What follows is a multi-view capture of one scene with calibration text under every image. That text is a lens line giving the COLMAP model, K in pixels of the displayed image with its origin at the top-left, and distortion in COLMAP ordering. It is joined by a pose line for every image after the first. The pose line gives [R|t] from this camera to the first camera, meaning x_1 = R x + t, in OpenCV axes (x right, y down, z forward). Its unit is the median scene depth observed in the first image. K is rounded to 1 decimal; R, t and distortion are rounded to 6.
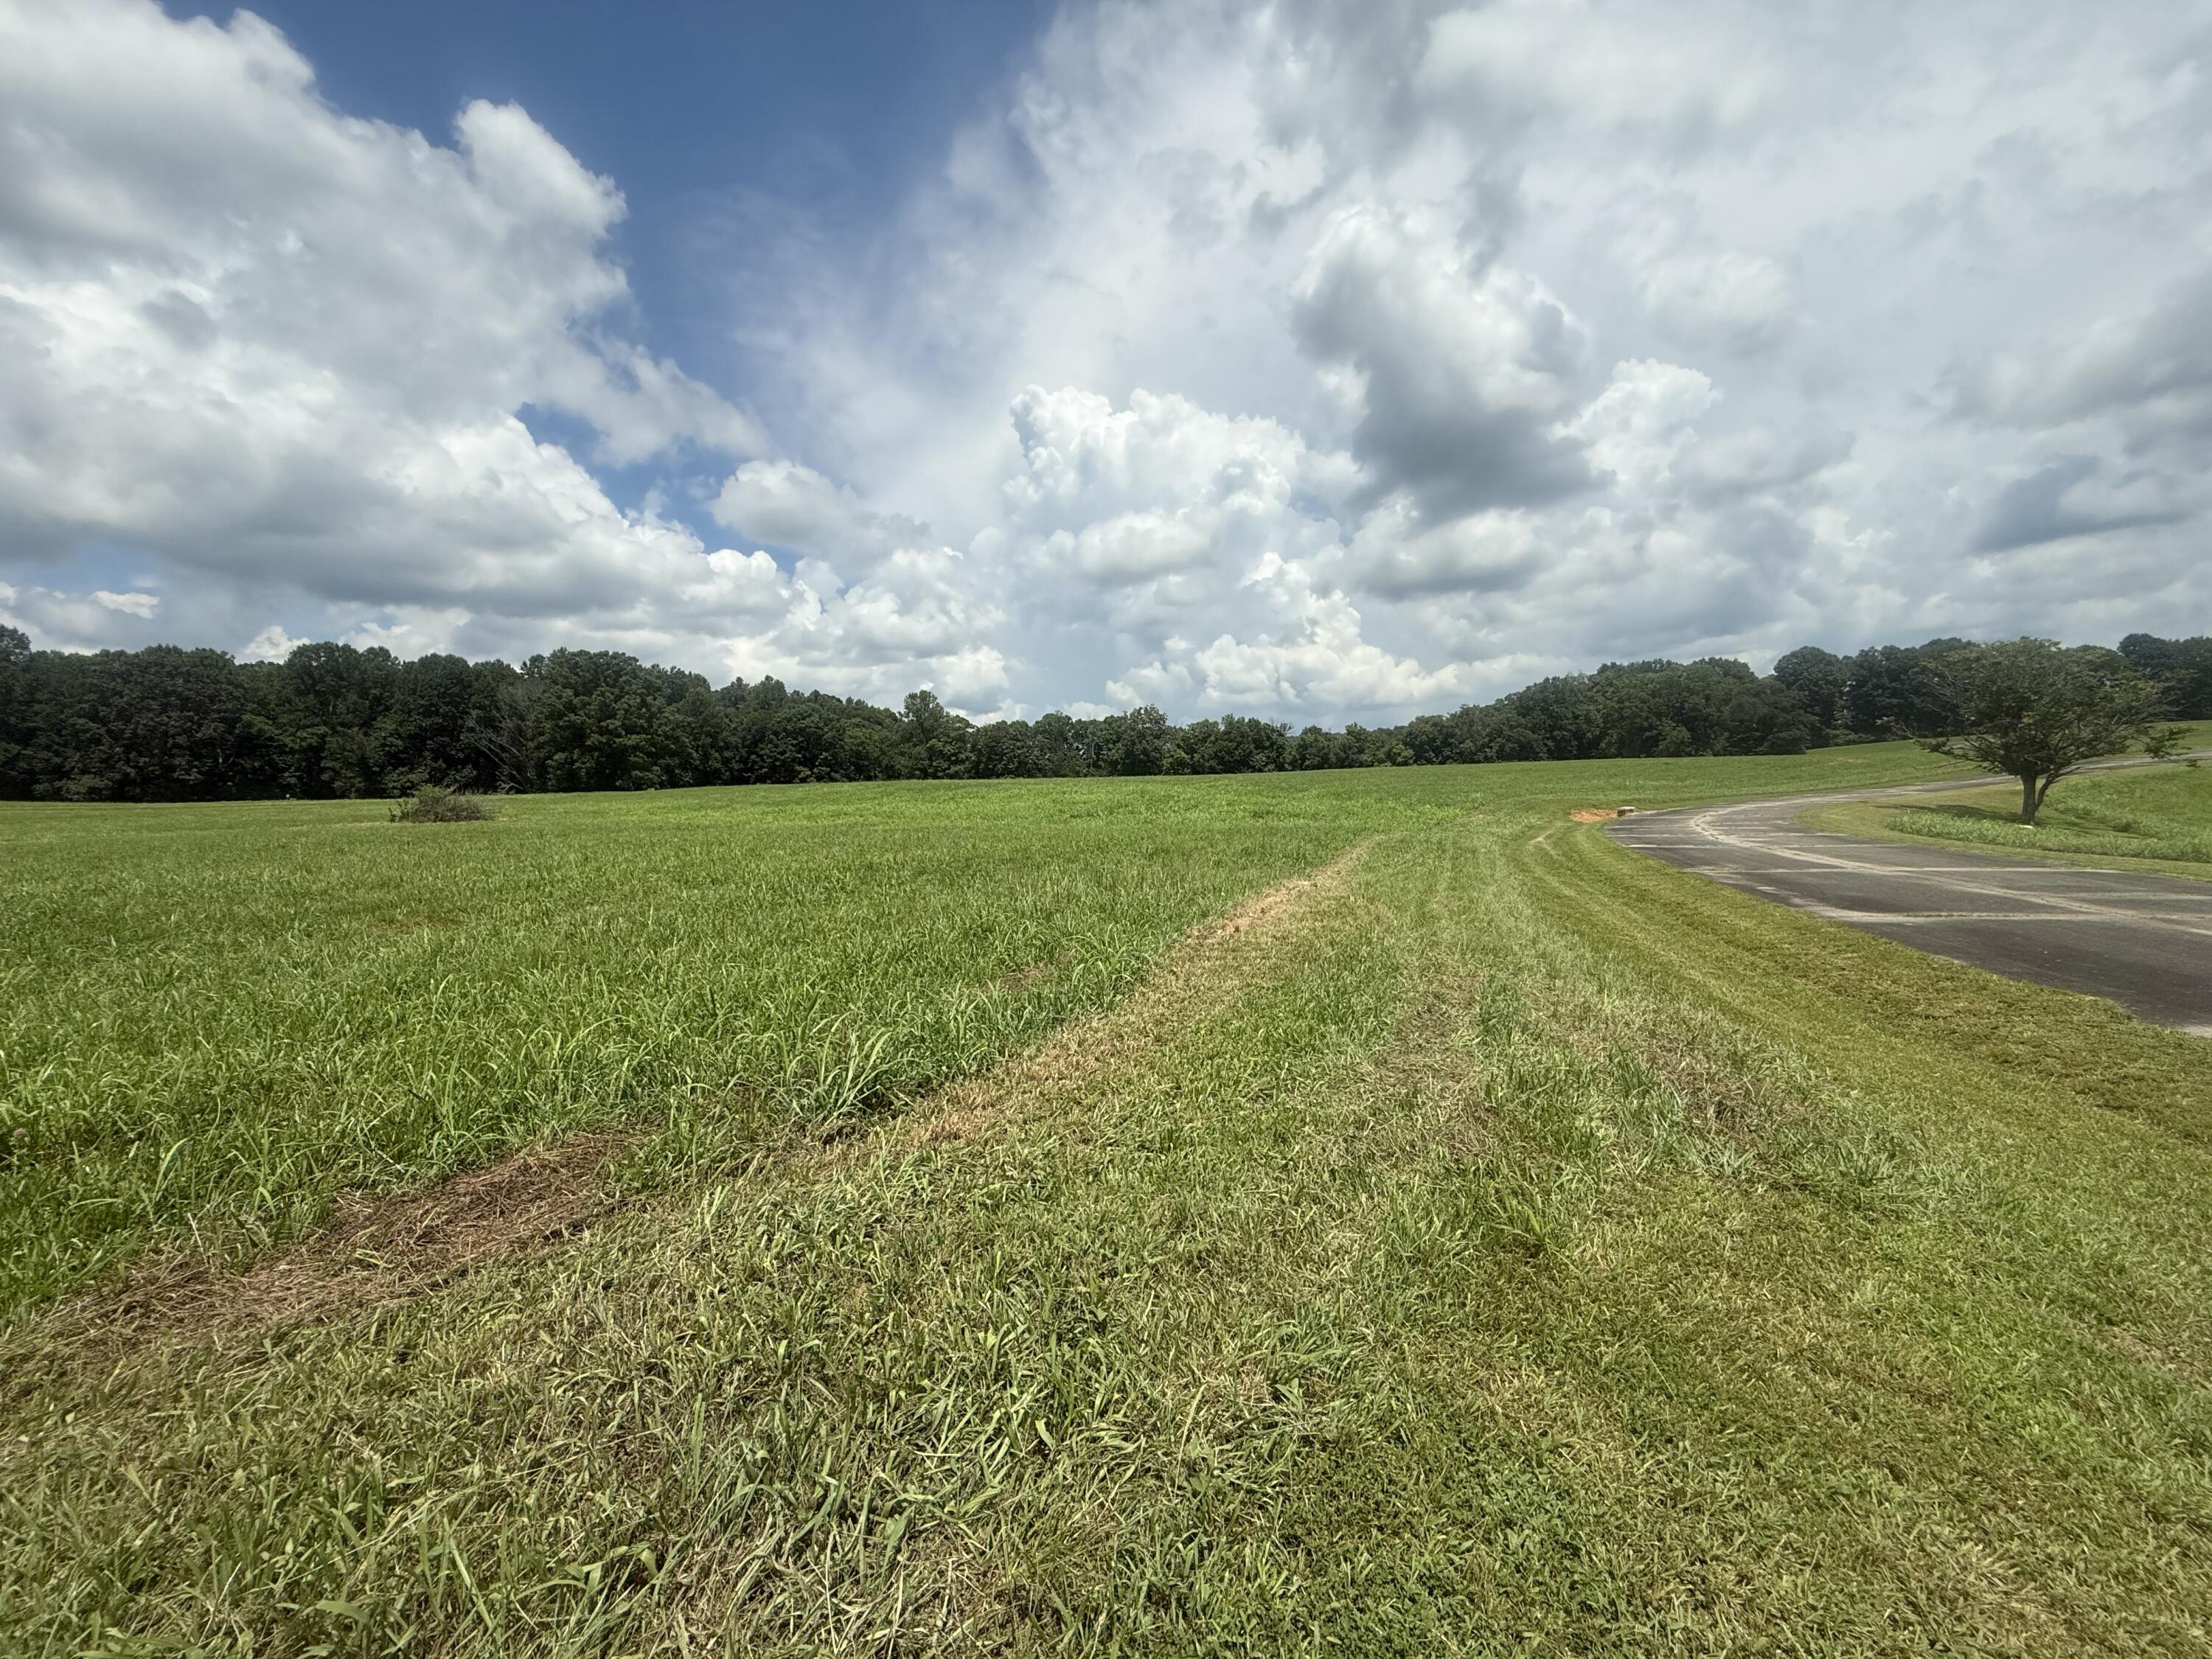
lens RADIAL K [[898.8, 0, 1100.3], [0, 898.8, 821.1], [0, 0, 1]] dist [-0.000357, 0.000669]
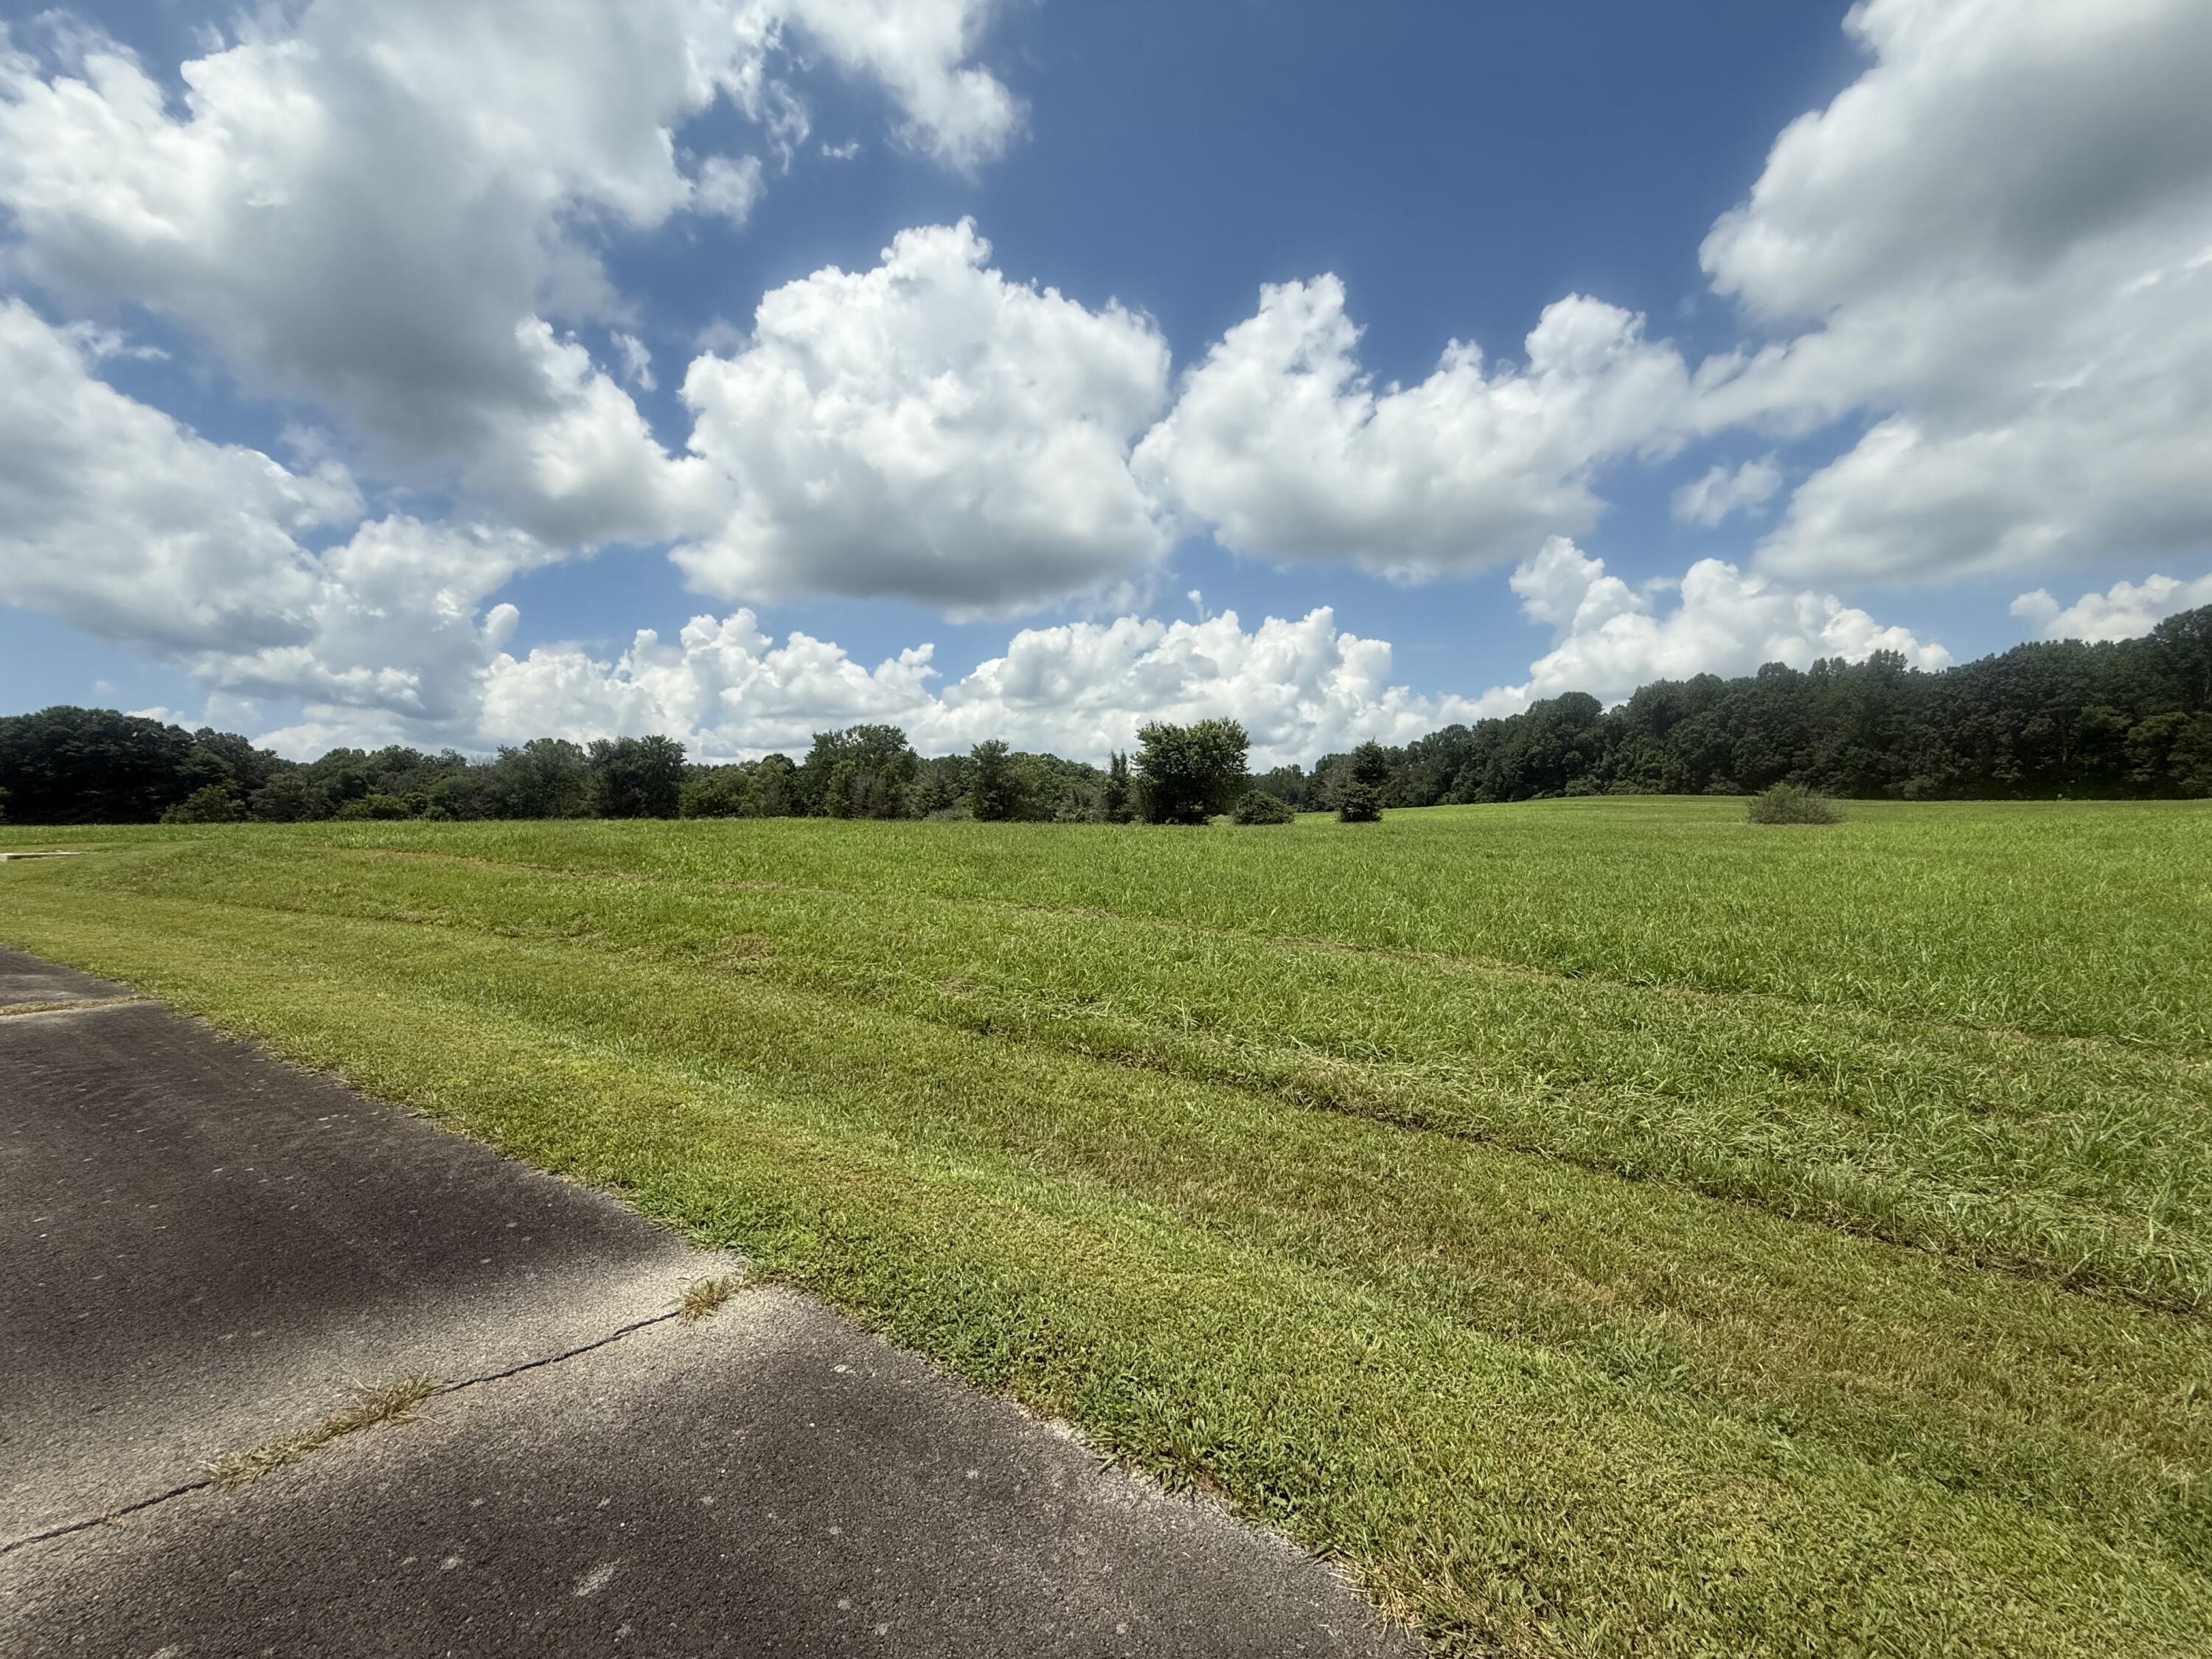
lens RADIAL K [[914.9, 0, 1102.7], [0, 914.9, 846.0], [0, 0, 1]] dist [0.013196, -0.001794]
pose [[-0.181303, 0.059338, -0.981636, 0.159637], [-0.035230, 0.997145, 0.066782, -0.004106], [0.982796, 0.046690, -0.178695, 0.183761]]
